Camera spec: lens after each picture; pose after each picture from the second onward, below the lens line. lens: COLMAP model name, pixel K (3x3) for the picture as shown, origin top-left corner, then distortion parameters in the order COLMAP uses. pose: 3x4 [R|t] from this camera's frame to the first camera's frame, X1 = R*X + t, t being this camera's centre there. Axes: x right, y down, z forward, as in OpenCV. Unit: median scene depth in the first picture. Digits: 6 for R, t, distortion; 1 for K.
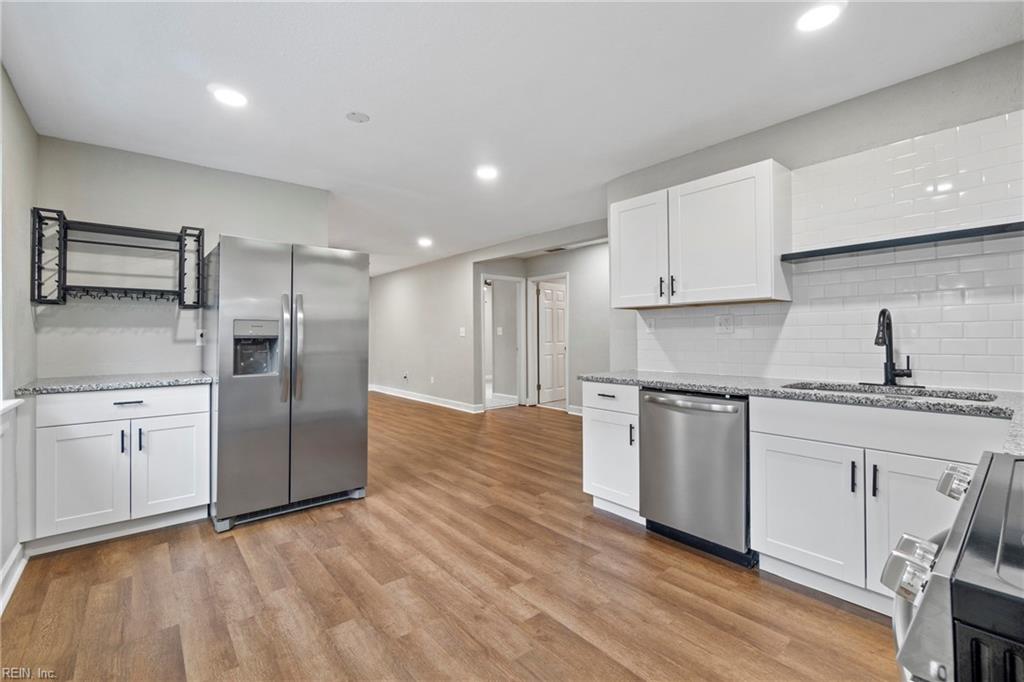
lens RADIAL K [[439.3, 0, 510.6], [0, 439.3, 333.4], [0, 0, 1]] dist [-0.005822, 0.000842]
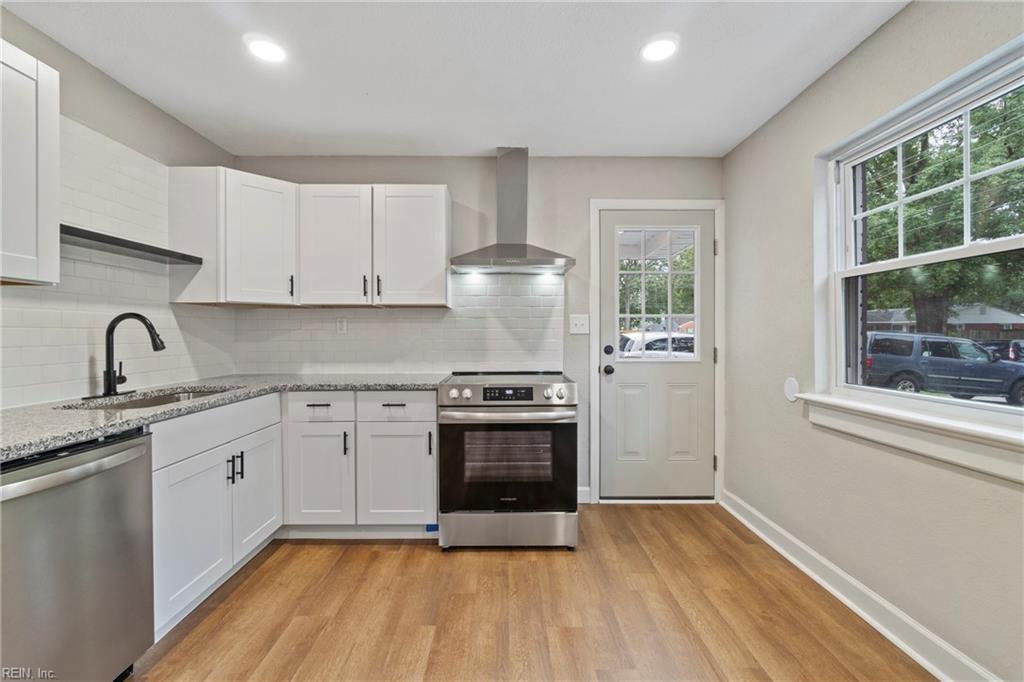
lens RADIAL K [[439.3, 0, 505.9], [0, 439.3, 336.6], [0, 0, 1]] dist [-0.005822, 0.000842]
pose [[-0.765715, 0.006749, 0.643144, -0.350930], [0.003568, 0.999974, -0.006245, 0.003828], [-0.643170, -0.002487, -0.765720, 1.110654]]
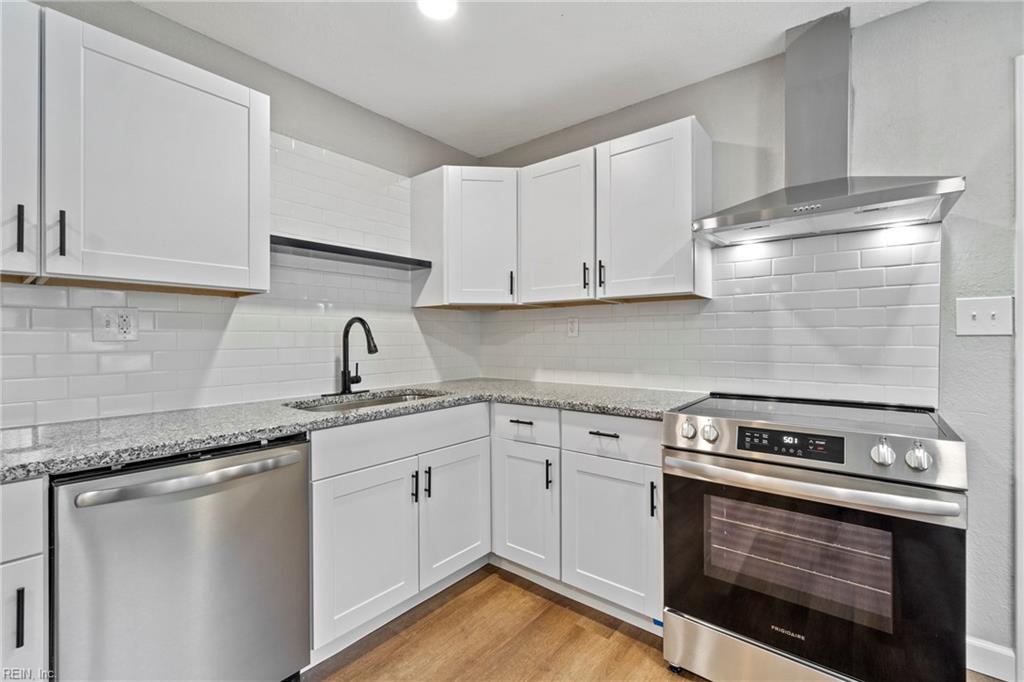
lens RADIAL K [[439.3, 0, 507.6], [0, 439.3, 339.2], [0, 0, 1]] dist [-0.005822, 0.000842]
pose [[-0.183453, 0.007774, 0.982998, -0.184242], [-0.002446, 0.999962, -0.008364, 0.001782], [-0.983025, -0.003939, -0.183427, 0.778058]]
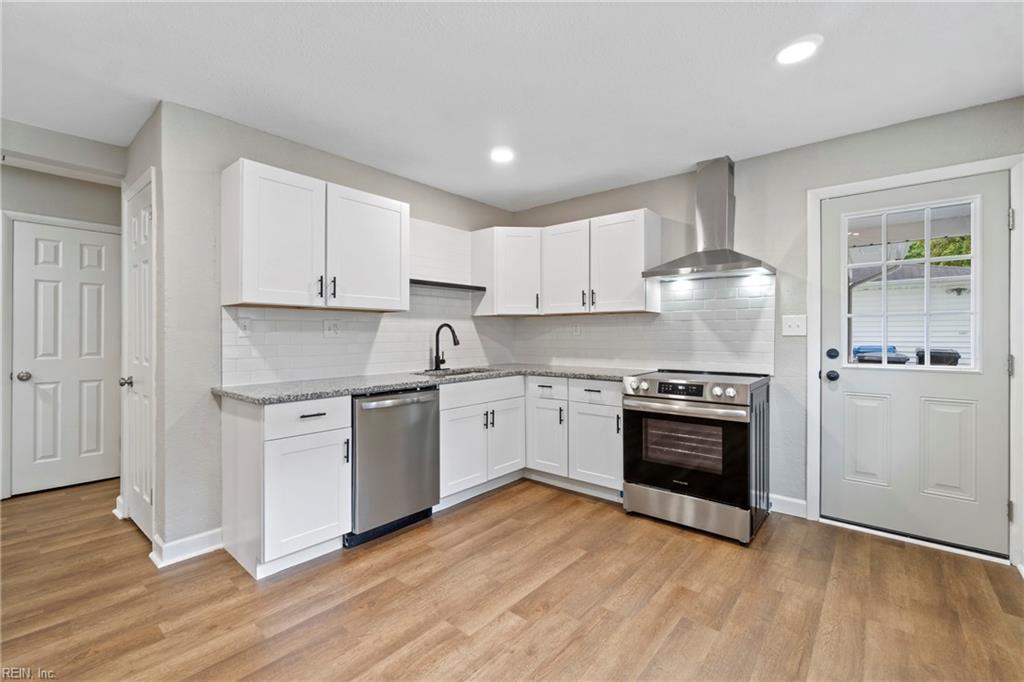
lens RADIAL K [[439.3, 0, 505.5], [0, 439.3, 334.2], [0, 0, 1]] dist [-0.005822, 0.000842]
pose [[-0.159109, 0.010147, 0.987209, -0.772001], [-0.005011, 0.999926, -0.011085, 0.001670], [-0.987248, -0.006711, -0.159047, 0.958803]]
